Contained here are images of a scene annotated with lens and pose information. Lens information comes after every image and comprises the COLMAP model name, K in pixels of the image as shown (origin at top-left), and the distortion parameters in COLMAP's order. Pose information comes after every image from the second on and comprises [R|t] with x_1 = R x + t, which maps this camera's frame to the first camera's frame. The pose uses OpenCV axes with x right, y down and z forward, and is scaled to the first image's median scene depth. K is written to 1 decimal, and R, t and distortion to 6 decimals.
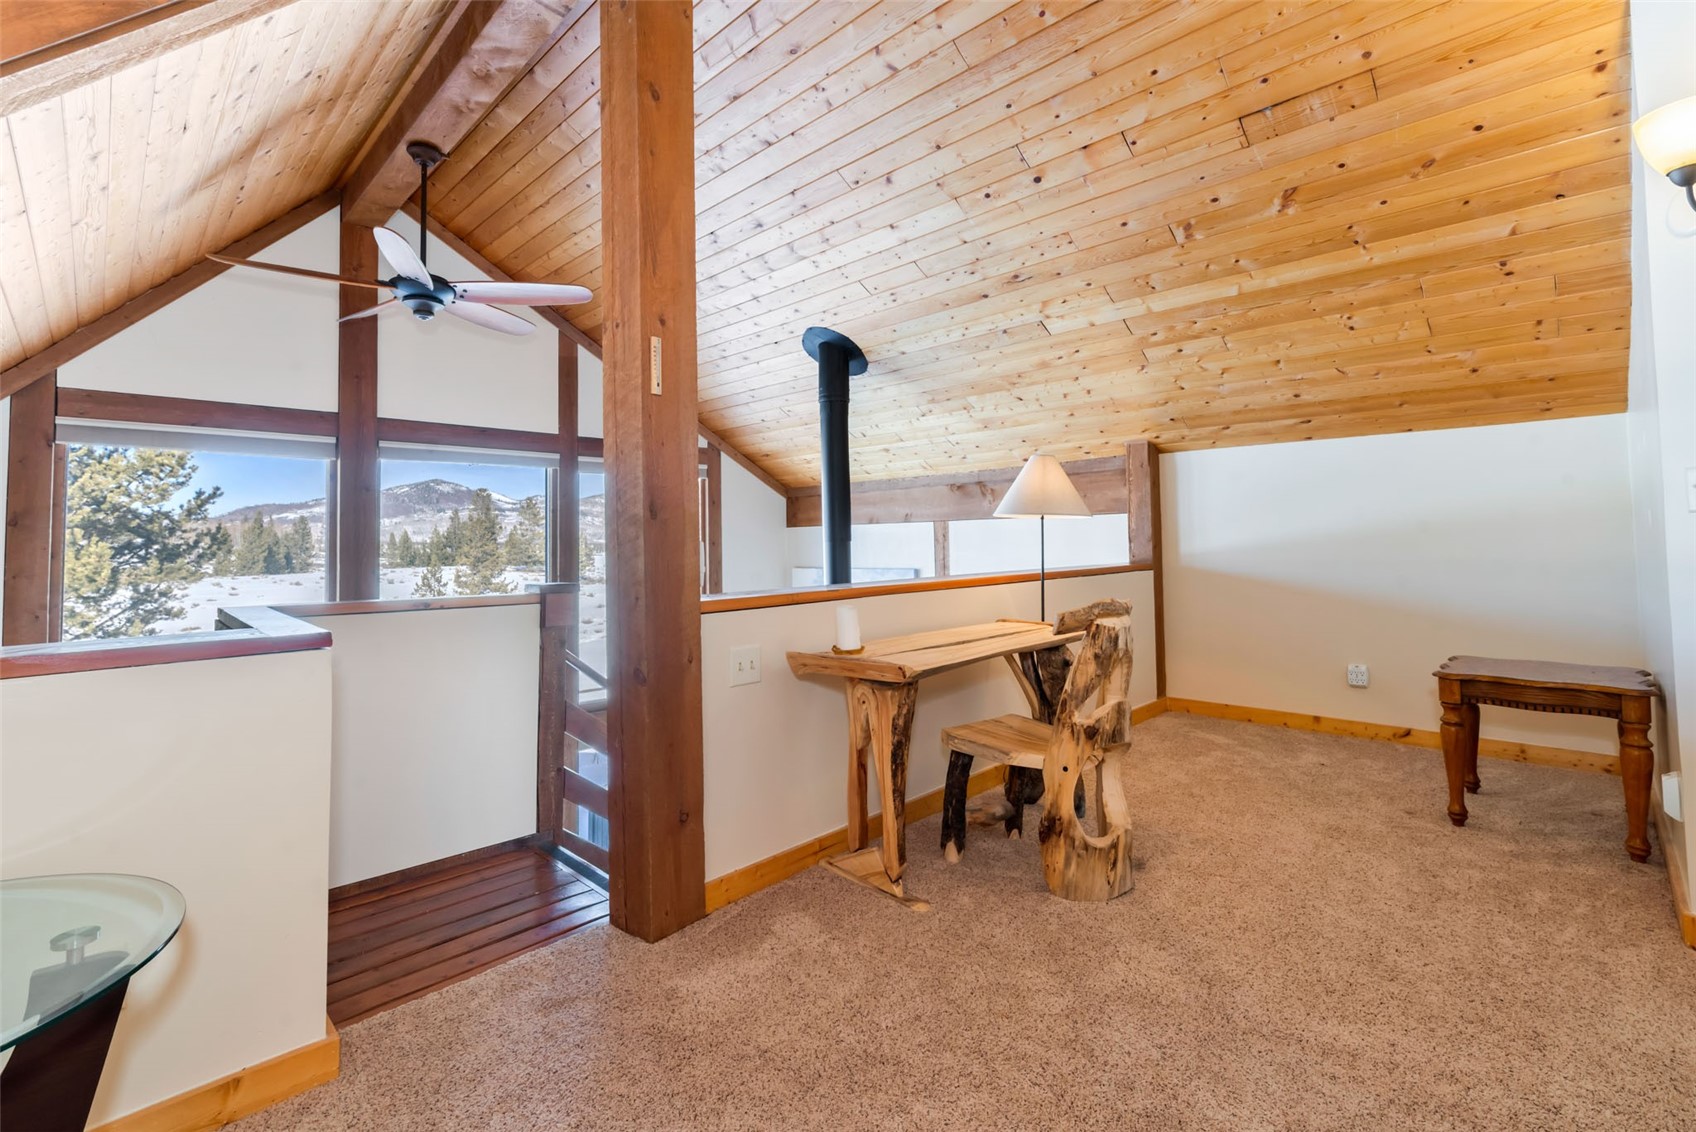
lens RADIAL K [[753.8, 0, 847.2], [0, 753.8, 521.3], [0, 0, 1]] dist [0.001618, 0.000423]
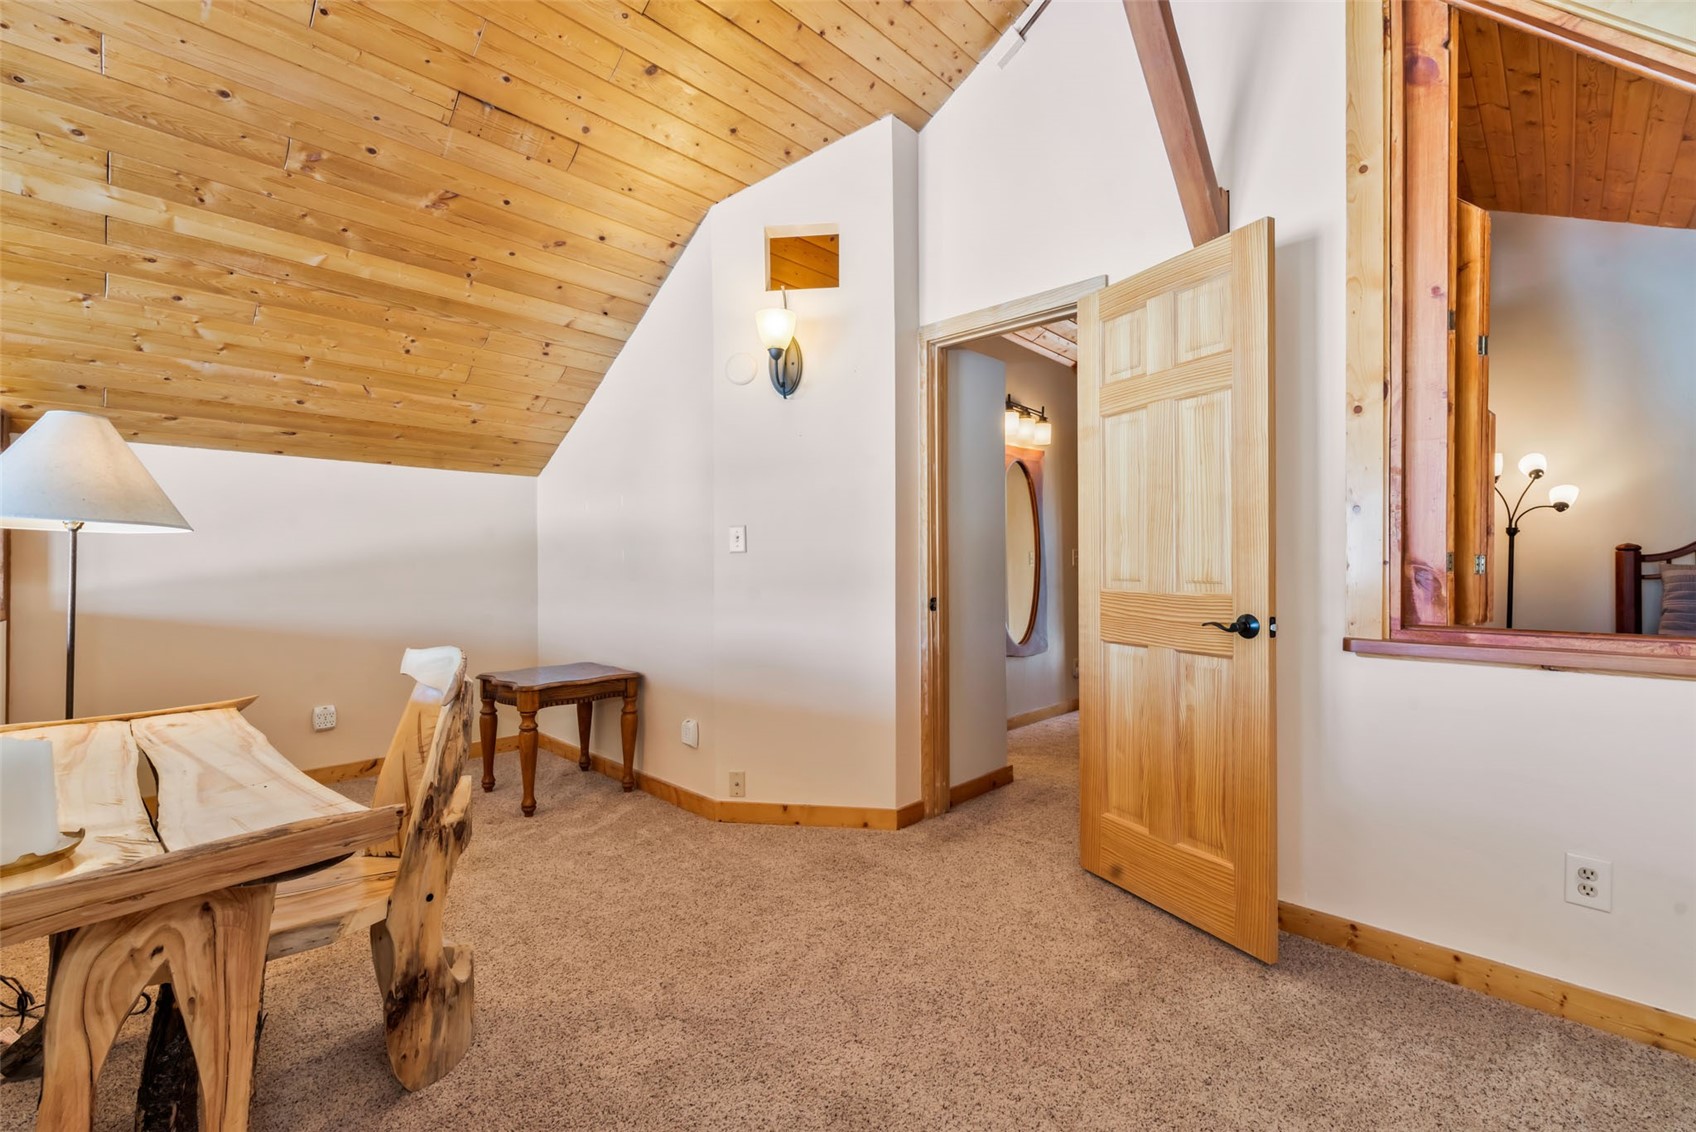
lens RADIAL K [[736.5, 0, 848.0], [0, 736.5, 566.0], [0, 0, 1]] dist [-0.000971, -0.000637]
pose [[-0.008636, 0.010142, 0.999911, -0.316031], [-0.022973, 0.999683, -0.010338, 0.017396], [-0.999699, -0.023060, -0.008400, 0.503834]]
